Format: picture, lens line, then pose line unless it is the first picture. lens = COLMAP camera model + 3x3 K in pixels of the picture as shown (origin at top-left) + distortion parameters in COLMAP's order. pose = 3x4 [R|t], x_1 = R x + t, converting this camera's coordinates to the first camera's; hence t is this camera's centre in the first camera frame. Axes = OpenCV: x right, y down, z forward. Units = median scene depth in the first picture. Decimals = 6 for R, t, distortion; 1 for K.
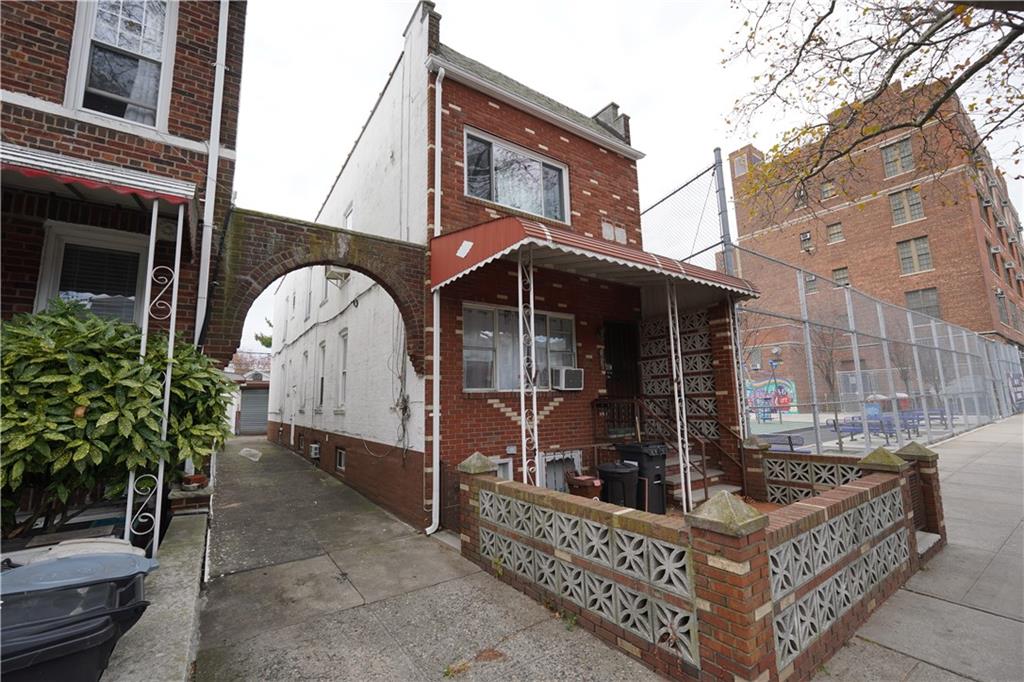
lens RADIAL K [[421.9, 0, 512.8], [0, 421.9, 343.1], [0, 0, 1]] dist [-0.004106, 0.000396]
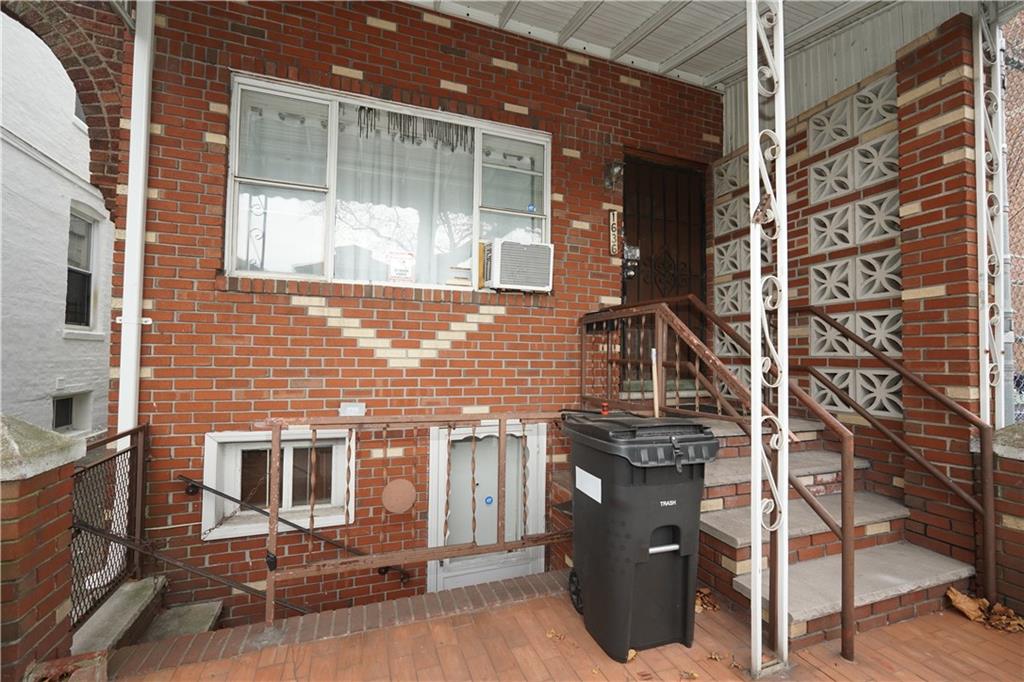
lens RADIAL K [[421.9, 0, 511.4], [0, 421.9, 341.4], [0, 0, 1]] dist [-0.004106, 0.000396]
pose [[0.965132, 0.028218, -0.260237, 0.254543], [0.000753, 0.993869, 0.110560, 0.118744], [0.261761, -0.106901, 0.959194, 0.566266]]
